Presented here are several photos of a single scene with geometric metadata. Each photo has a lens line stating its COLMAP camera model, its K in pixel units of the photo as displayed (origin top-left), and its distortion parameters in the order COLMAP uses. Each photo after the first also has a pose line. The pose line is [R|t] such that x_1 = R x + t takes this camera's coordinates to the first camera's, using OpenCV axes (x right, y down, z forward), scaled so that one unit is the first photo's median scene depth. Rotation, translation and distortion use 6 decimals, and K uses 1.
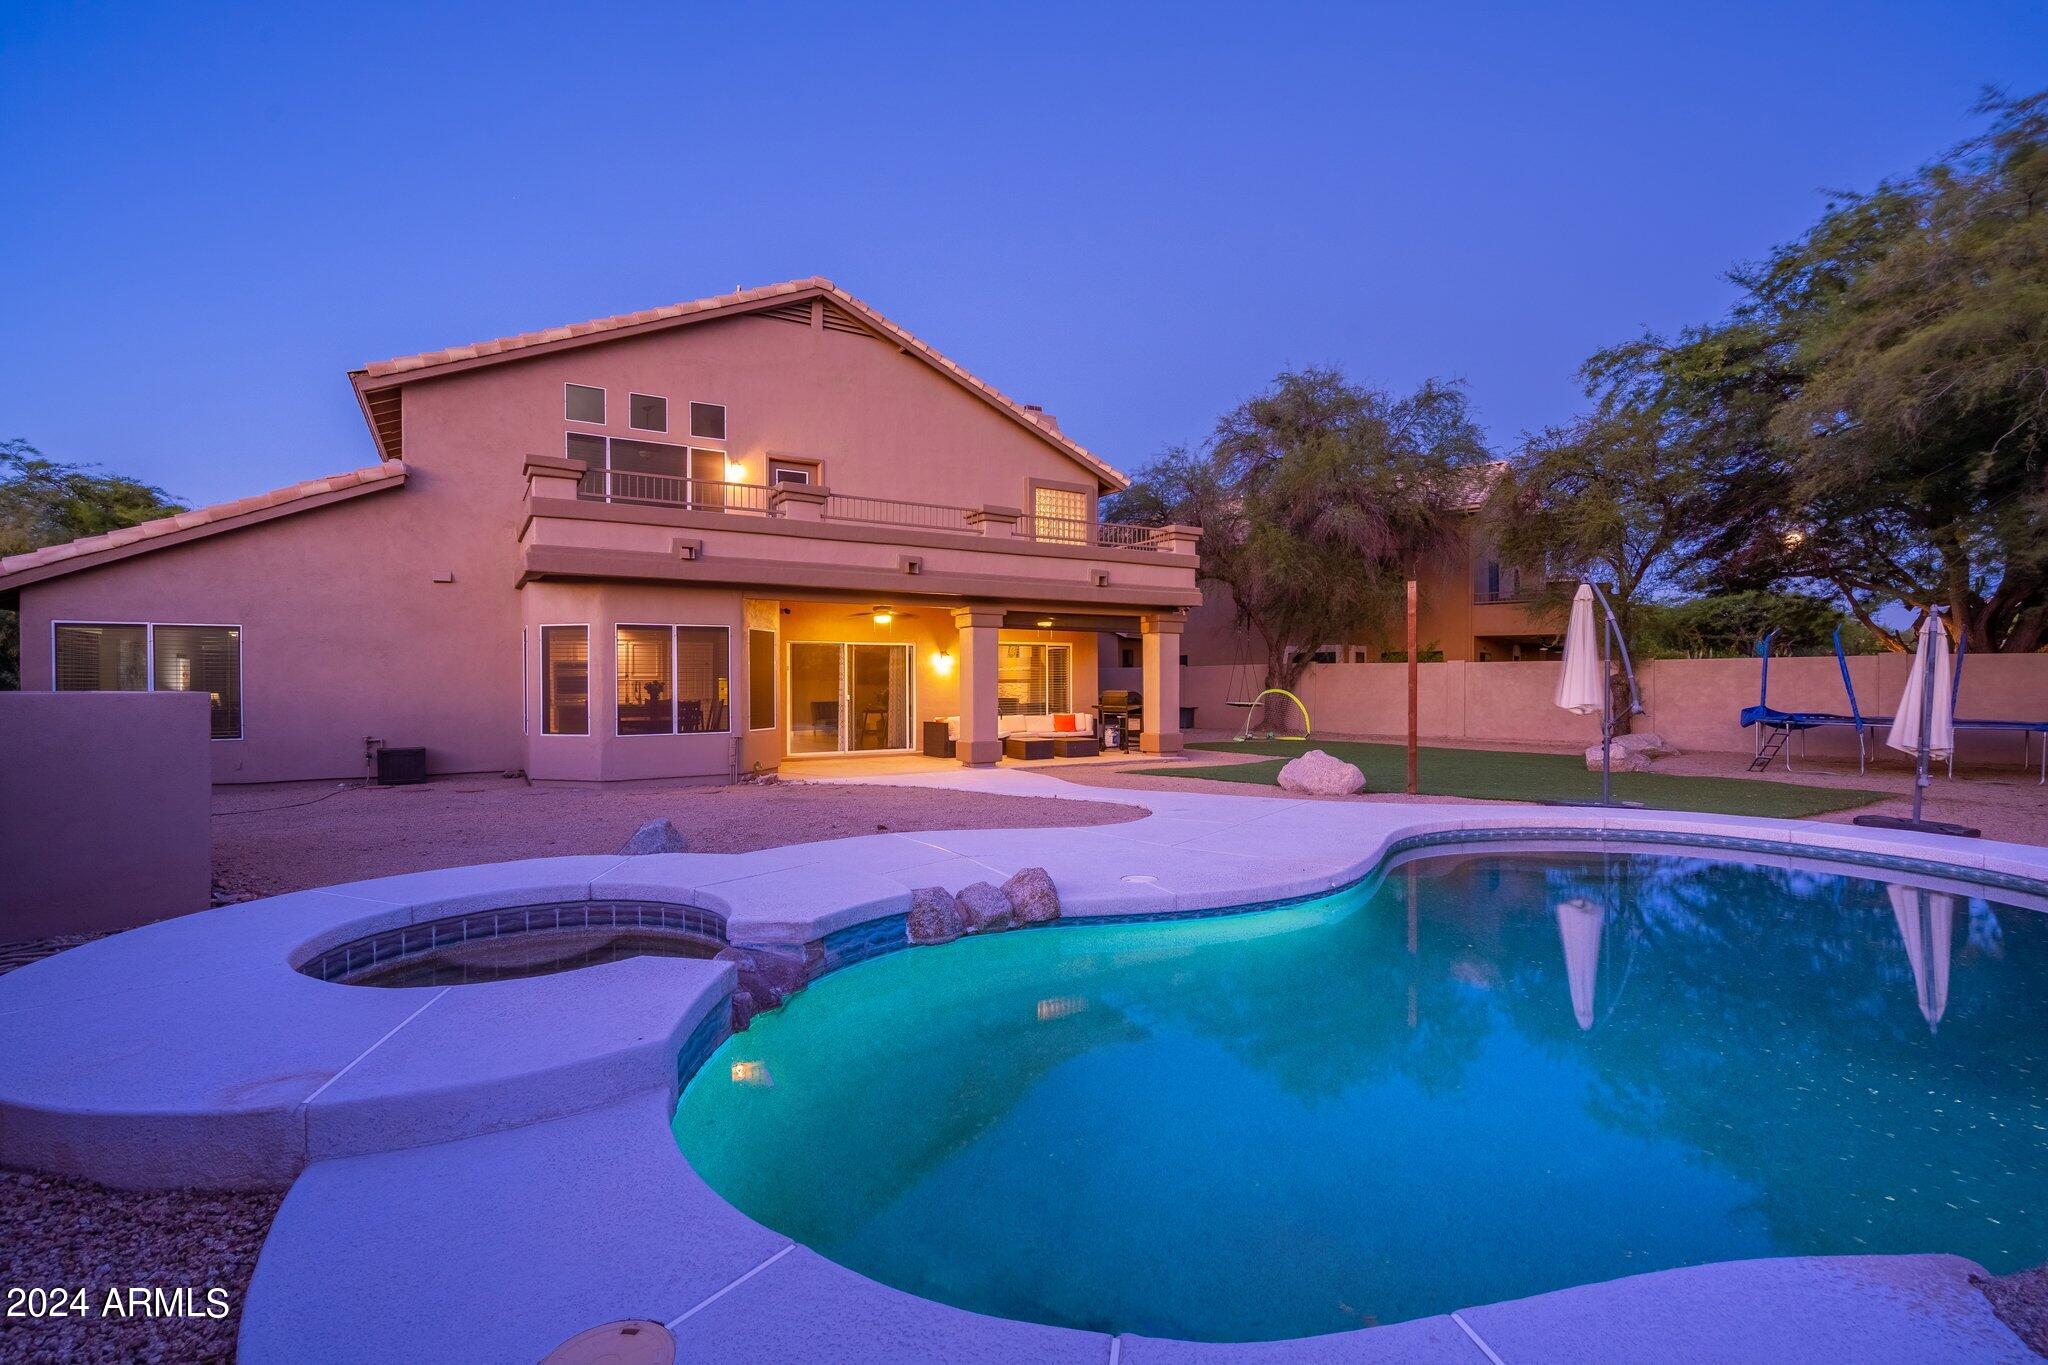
lens RADIAL K [[931.4, 0, 1024.0], [0, 931.4, 680.4], [0, 0, 1]] dist [-0.004647, 0.000005]
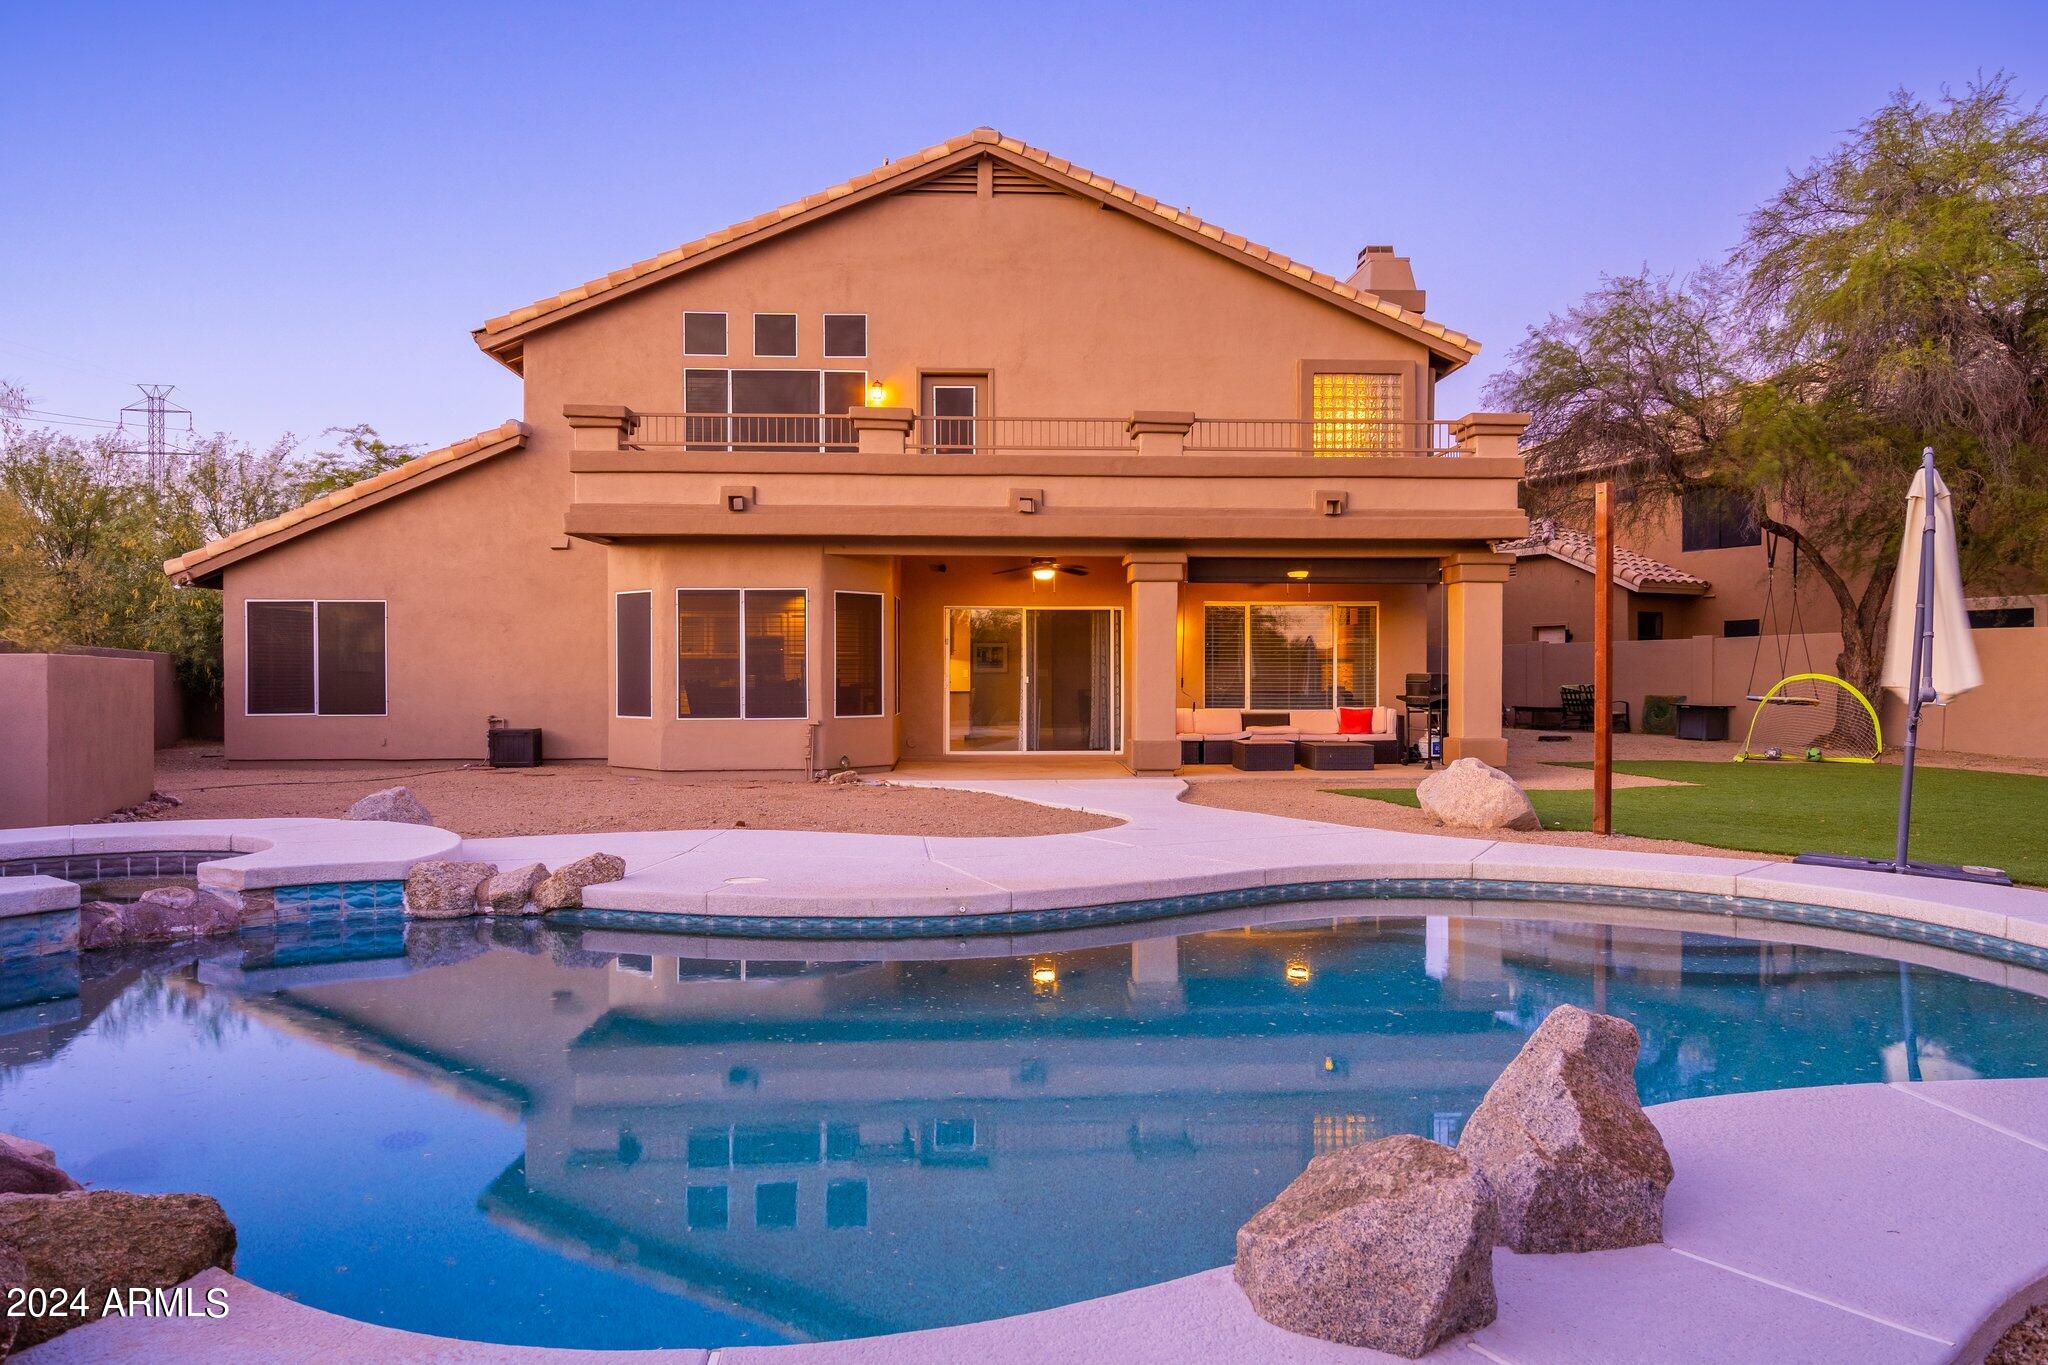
lens RADIAL K [[1369.6, 0, 1023.4], [0, 1369.6, 686.3], [0, 0, 1]] dist [0.011588, 0.001628]
pose [[0.882493, 0.007250, -0.470271, 0.370151], [-0.001415, 0.999918, 0.012761, 0.010460], [0.470324, -0.010596, 0.882430, 0.019349]]
